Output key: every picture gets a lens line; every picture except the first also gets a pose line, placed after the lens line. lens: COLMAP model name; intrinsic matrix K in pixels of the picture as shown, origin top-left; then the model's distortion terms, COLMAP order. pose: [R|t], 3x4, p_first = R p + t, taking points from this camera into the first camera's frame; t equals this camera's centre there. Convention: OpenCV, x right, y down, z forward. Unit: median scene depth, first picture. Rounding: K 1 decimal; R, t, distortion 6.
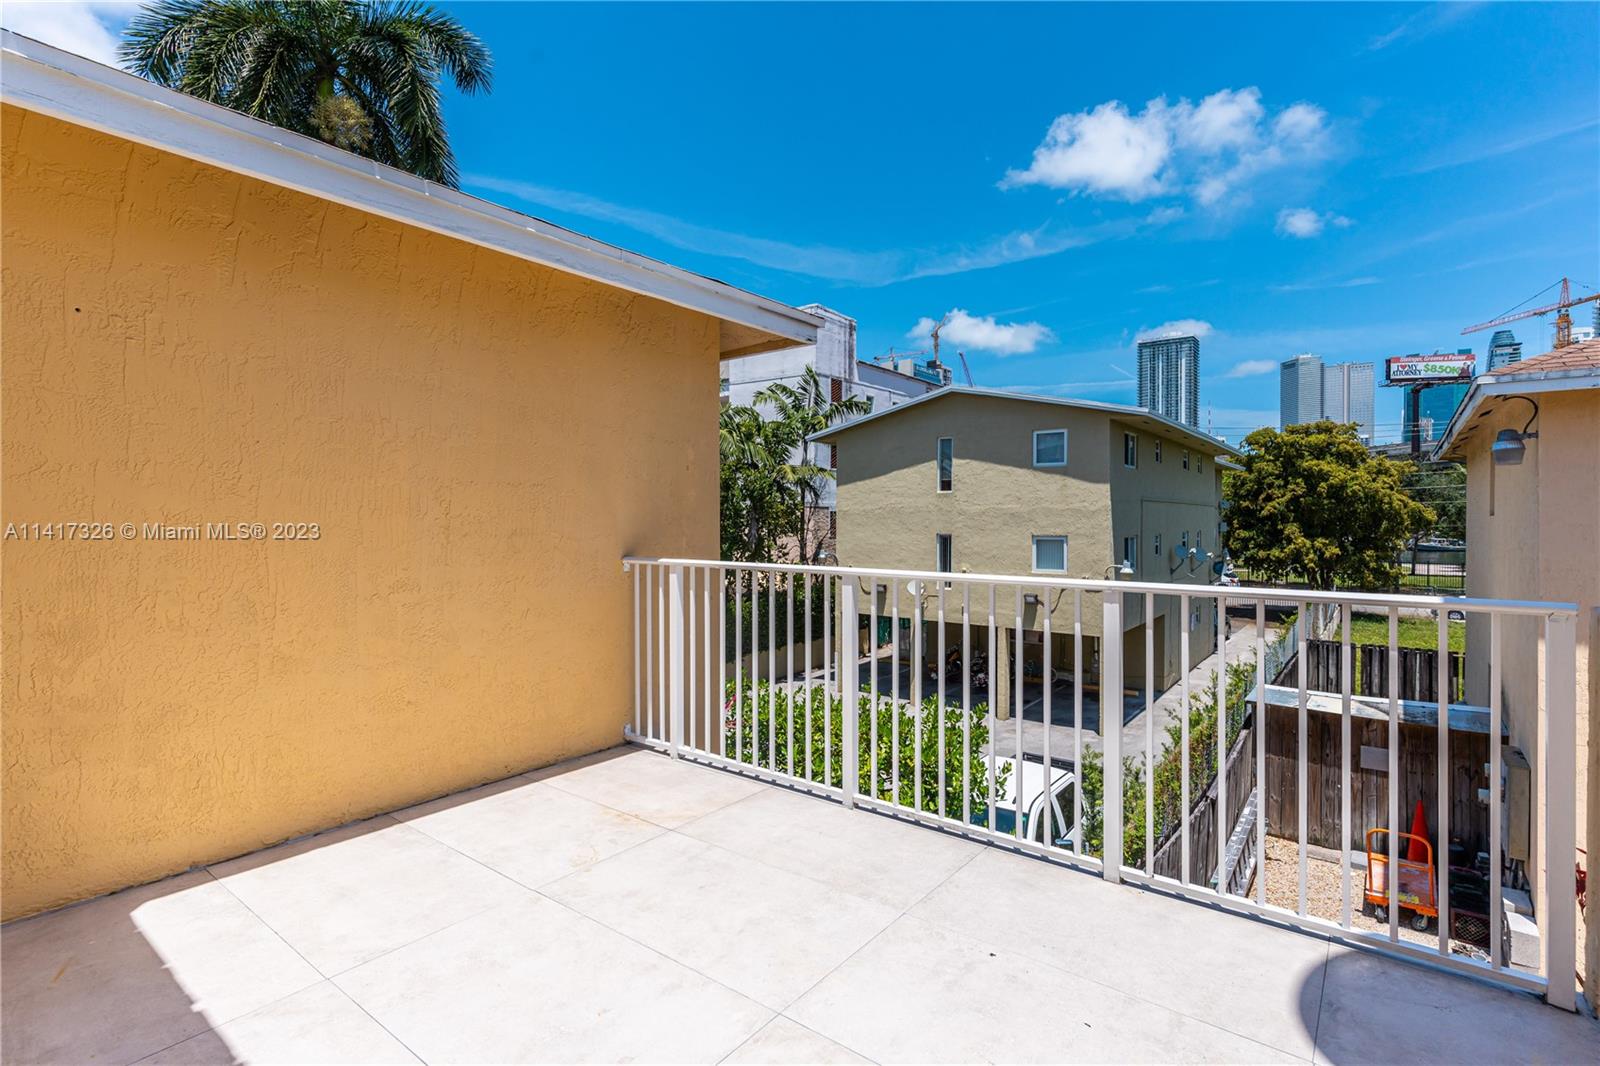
lens RADIAL K [[762.1, 0, 802.0], [0, 762.1, 515.7], [0, 0, 1]] dist [0.003433, 0.001602]
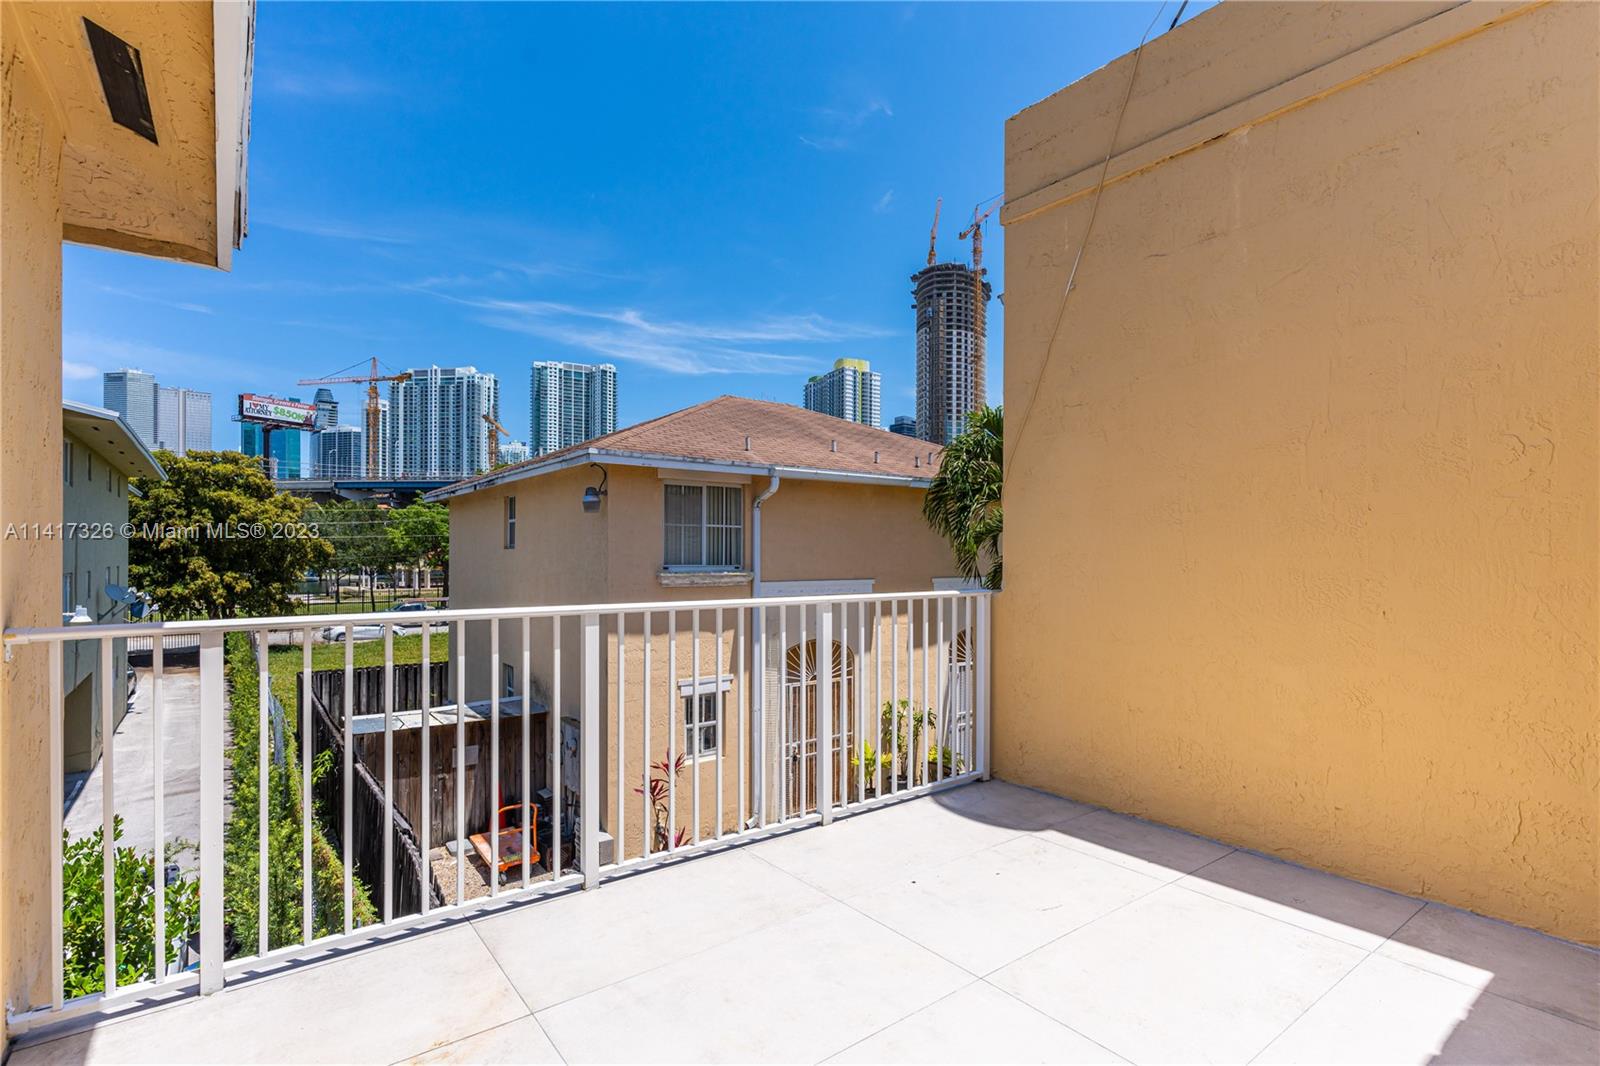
lens RADIAL K [[762.1, 0, 806.0], [0, 762.1, 552.1], [0, 0, 1]] dist [0.003433, 0.001602]
pose [[0.266044, -0.000666, 0.963961, -0.084991], [-0.003136, 0.999994, 0.001557, 0.000597], [-0.963956, -0.003437, 0.266040, 0.066564]]
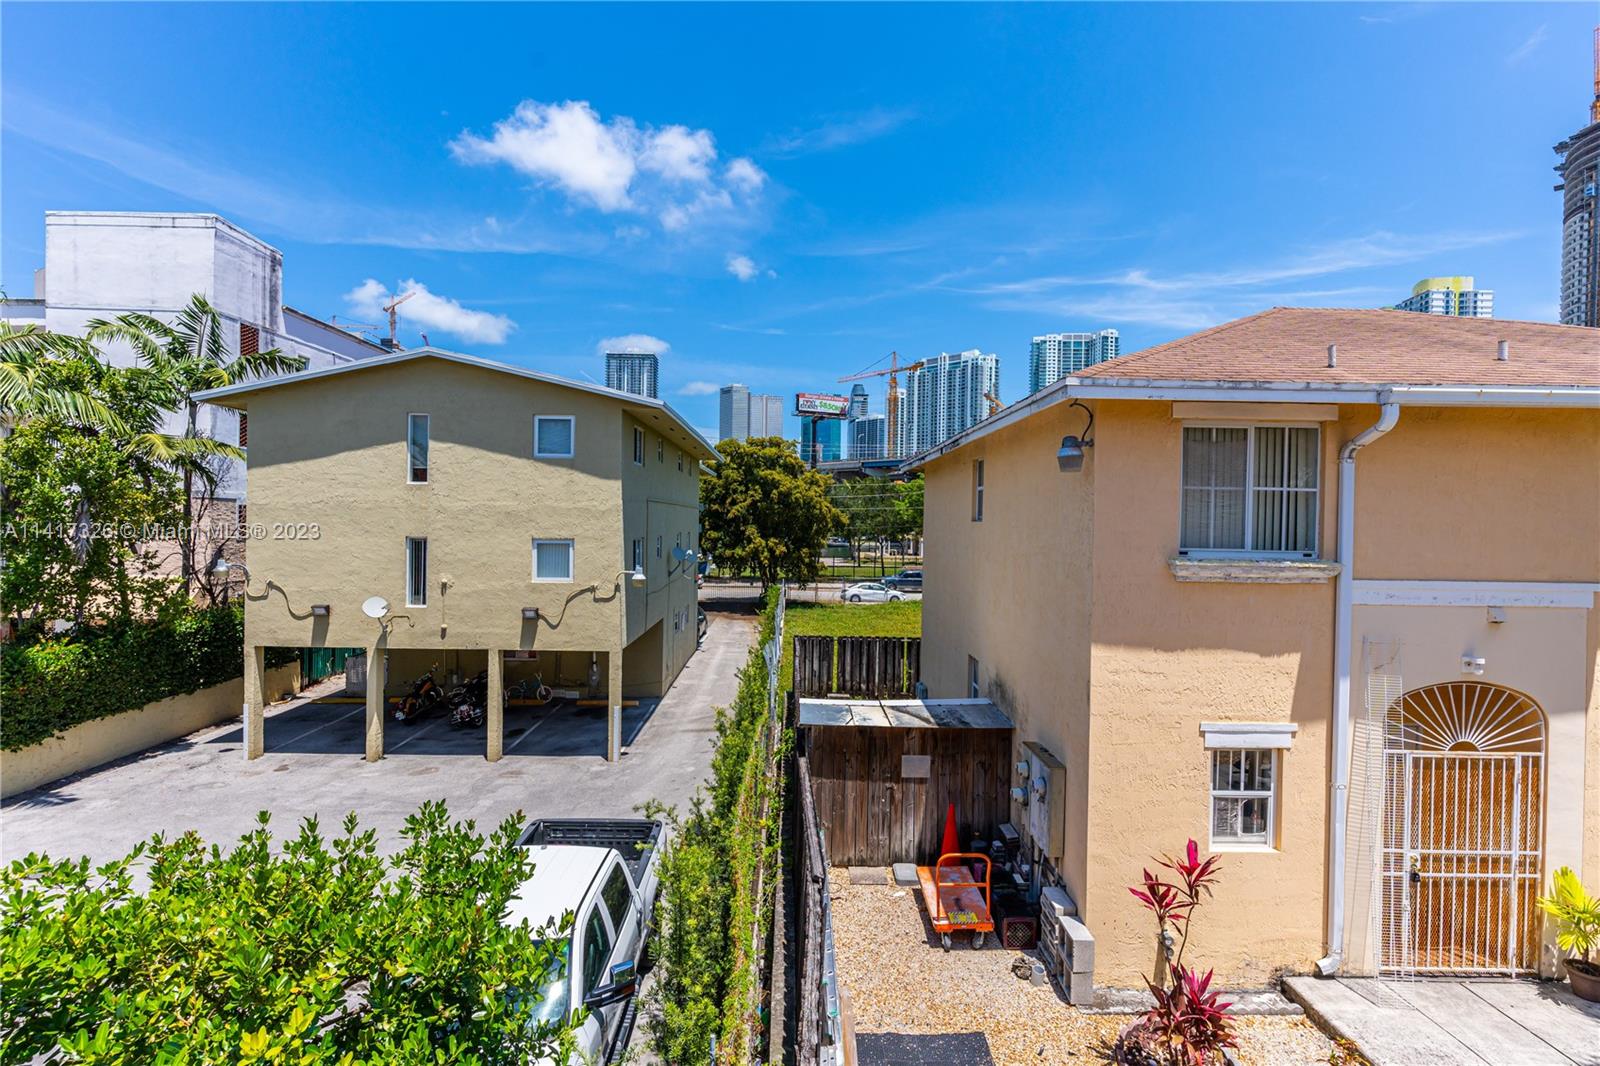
lens RADIAL K [[762.1, 0, 802.1], [0, 762.1, 531.8], [0, 0, 1]] dist [0.003433, 0.001602]
pose [[0.784469, 0.001052, 0.620167, 0.009129], [-0.014488, 0.999757, 0.016631, 0.000037], [-0.619999, -0.022032, 0.784293, 0.116572]]
